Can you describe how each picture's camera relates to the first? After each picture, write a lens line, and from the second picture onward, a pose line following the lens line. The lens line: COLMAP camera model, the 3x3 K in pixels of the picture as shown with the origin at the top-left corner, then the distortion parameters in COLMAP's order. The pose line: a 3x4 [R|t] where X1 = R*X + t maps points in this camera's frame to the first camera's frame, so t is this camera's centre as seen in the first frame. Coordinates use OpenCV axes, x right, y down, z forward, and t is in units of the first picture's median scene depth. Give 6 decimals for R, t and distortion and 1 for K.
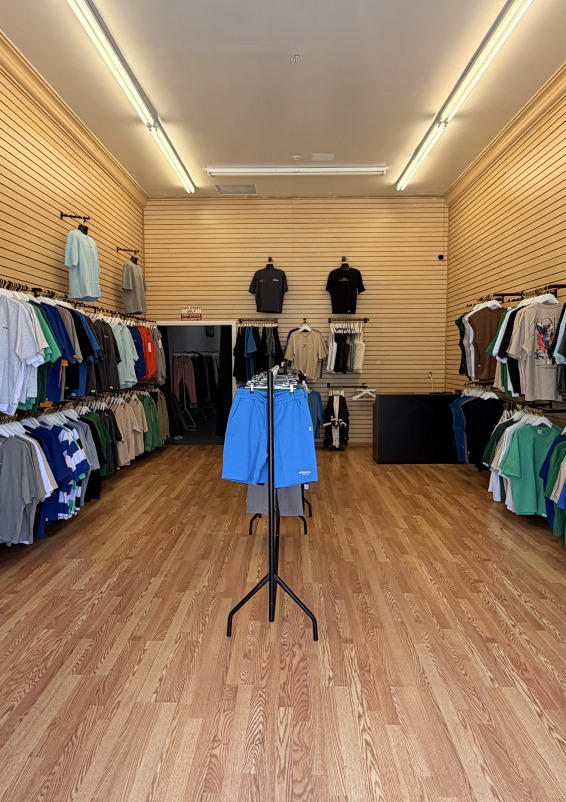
lens RADIAL K [[542.2, 0, 283.0], [0, 542.2, 401.0], [0, 0, 1]] dist [0.002772, -0.001557]
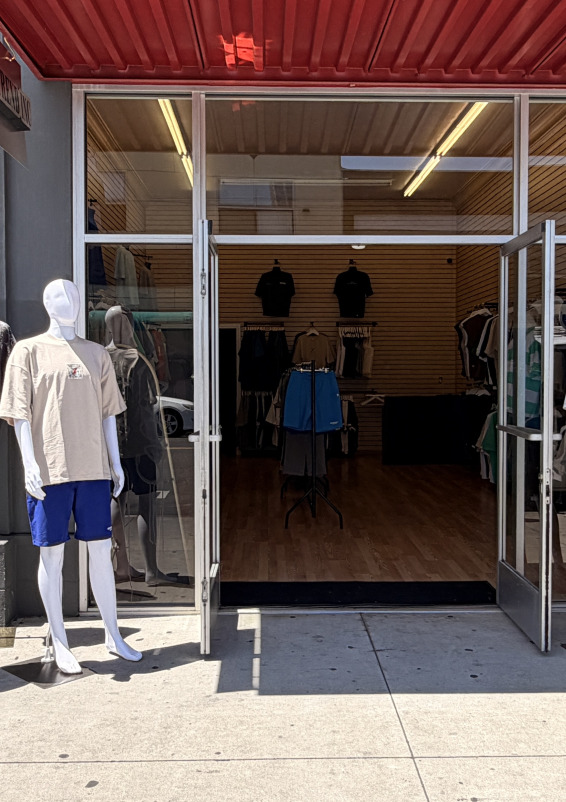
lens RADIAL K [[859.8, 0, 283.0], [0, 859.8, 401.0], [0, 0, 1]] dist [-0.002822, -0.001096]
pose [[0.999208, 0.000085, 0.039801, -0.074902], [0.001916, 0.998736, -0.050236, 0.068183], [-0.039755, 0.050273, 0.997944, -0.541727]]
